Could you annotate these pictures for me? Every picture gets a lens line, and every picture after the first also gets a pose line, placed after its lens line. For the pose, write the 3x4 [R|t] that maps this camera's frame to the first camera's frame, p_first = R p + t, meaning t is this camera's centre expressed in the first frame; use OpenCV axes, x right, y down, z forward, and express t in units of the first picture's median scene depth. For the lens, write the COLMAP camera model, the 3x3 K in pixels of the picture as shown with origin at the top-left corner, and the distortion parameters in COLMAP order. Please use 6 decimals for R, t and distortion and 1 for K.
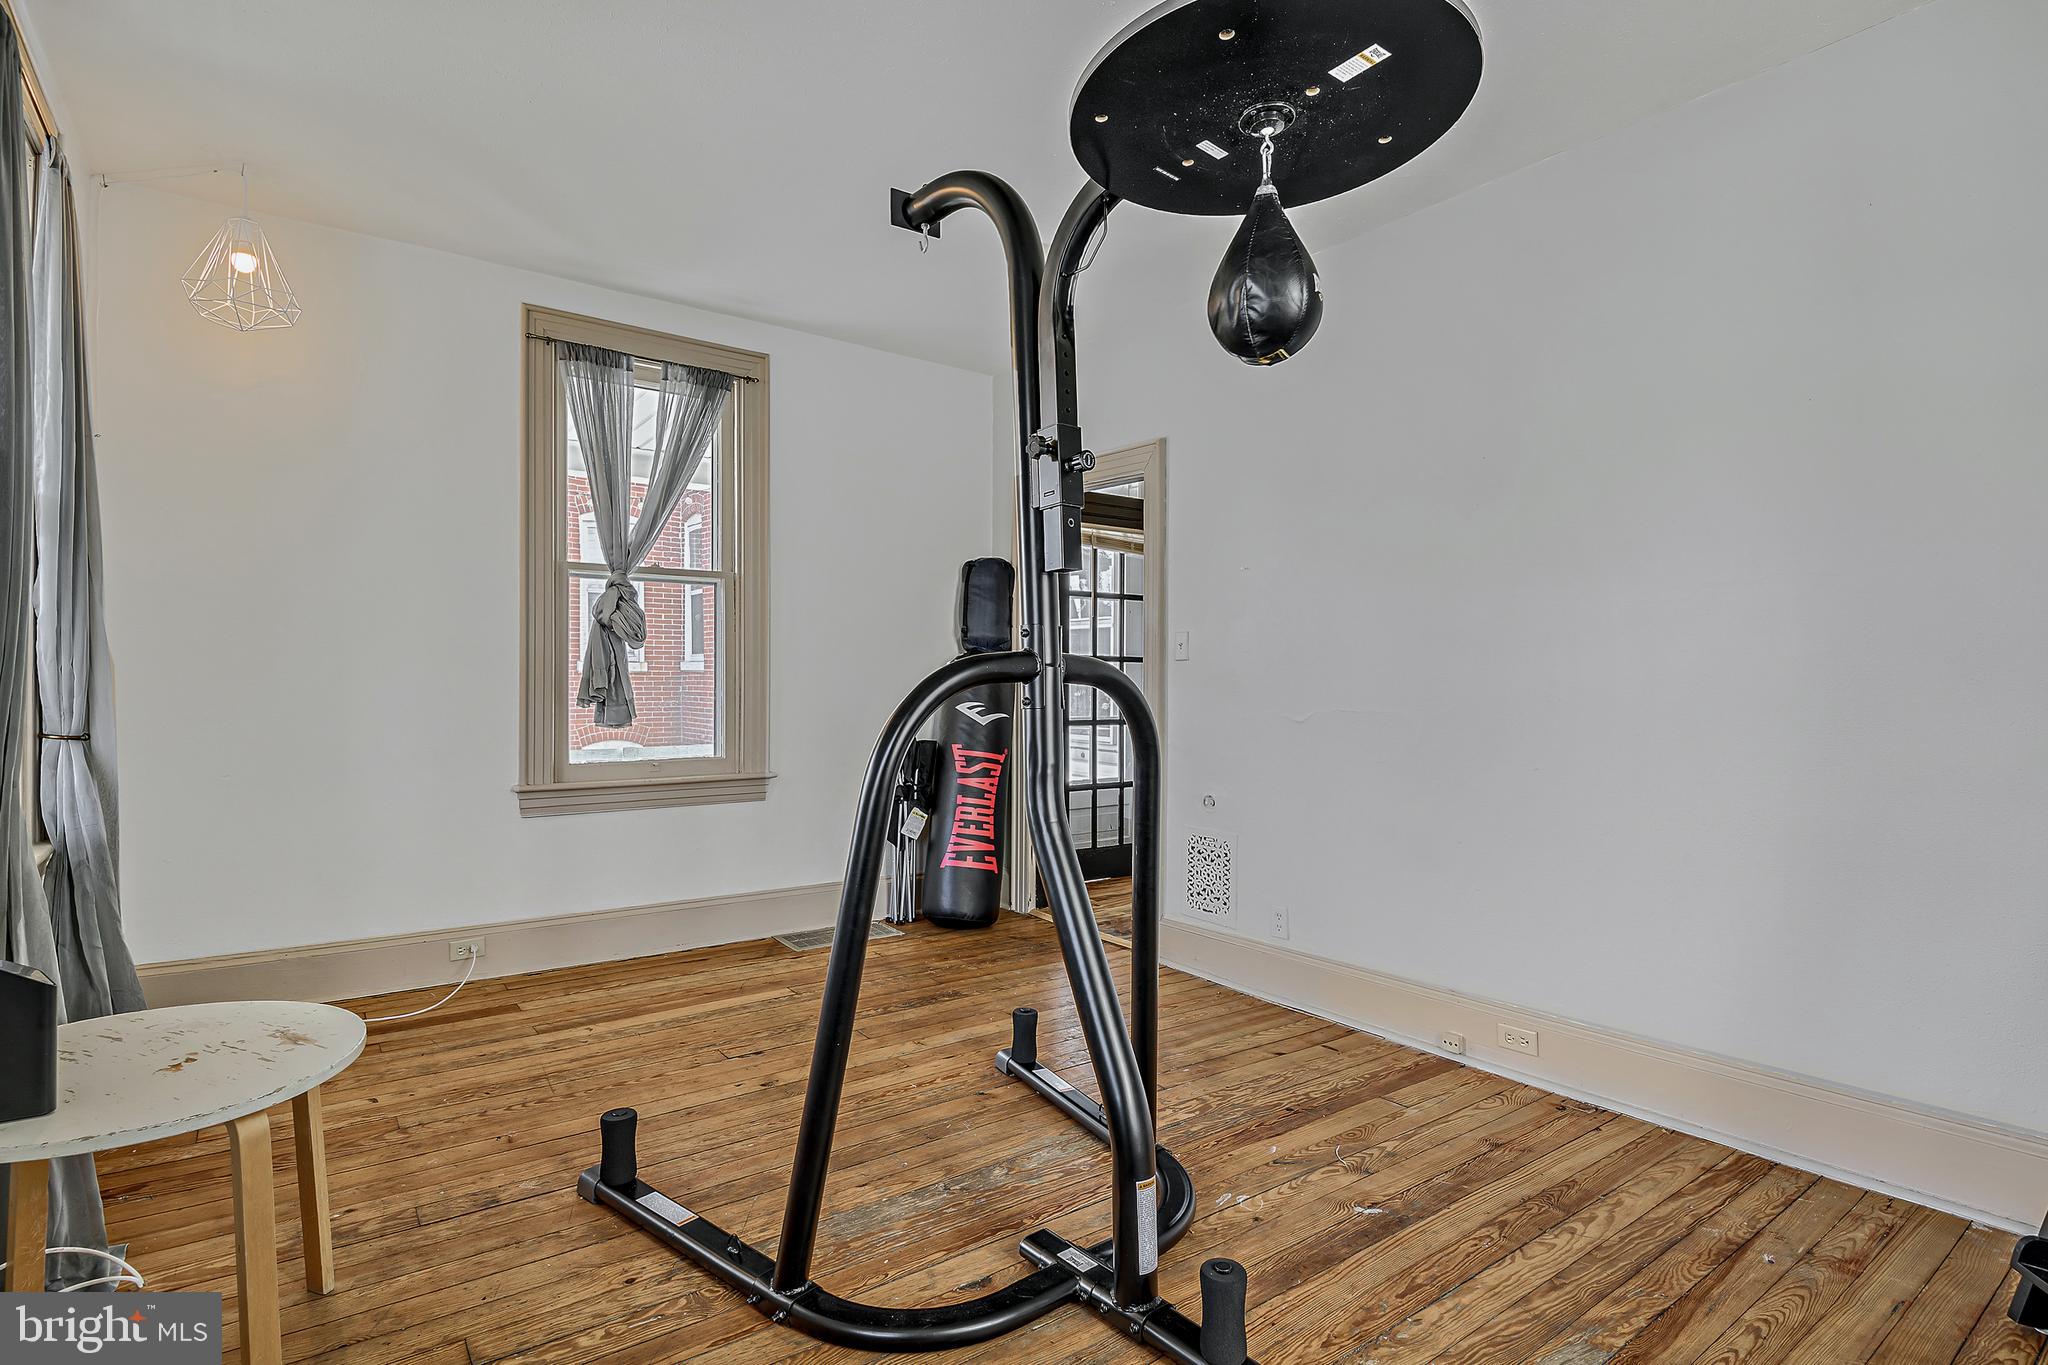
lens RADIAL K [[1008.5, 0, 1019.1], [0, 1008.5, 683.6], [0, 0, 1]] dist [-0.005095, -0.000395]
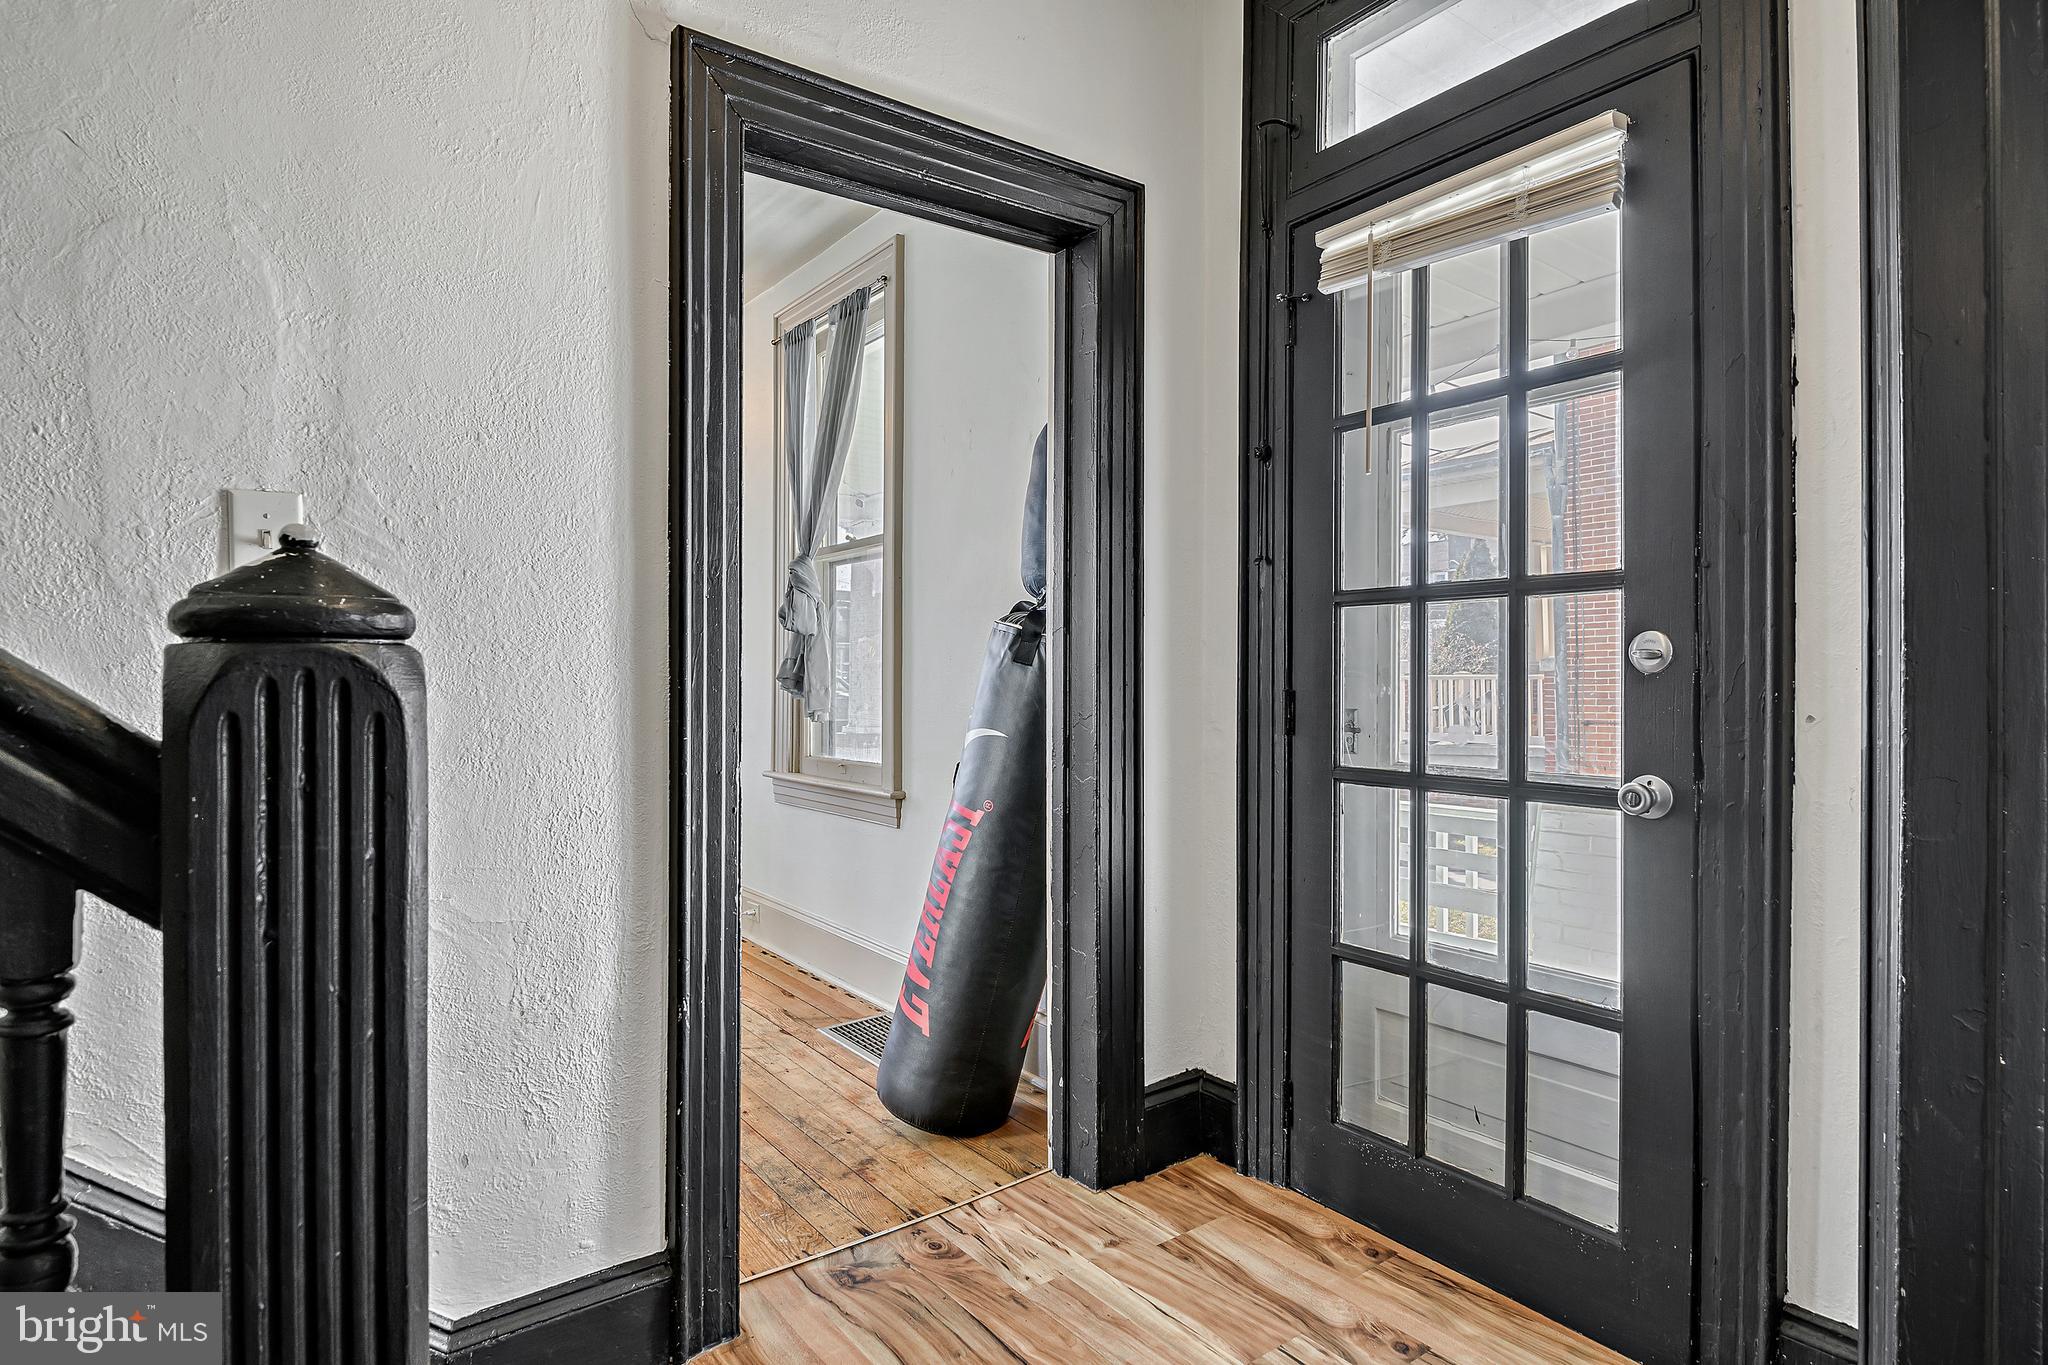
lens RADIAL K [[1080.0, 0, 1019.9], [0, 1080.0, 678.6], [0, 0, 1]] dist [-0.006204, -0.005716]
pose [[-0.005993, -0.002155, -0.999980, 0.548214], [0.004068, 0.999989, -0.002180, 0.005128], [0.999974, -0.004081, -0.005984, 1.083429]]
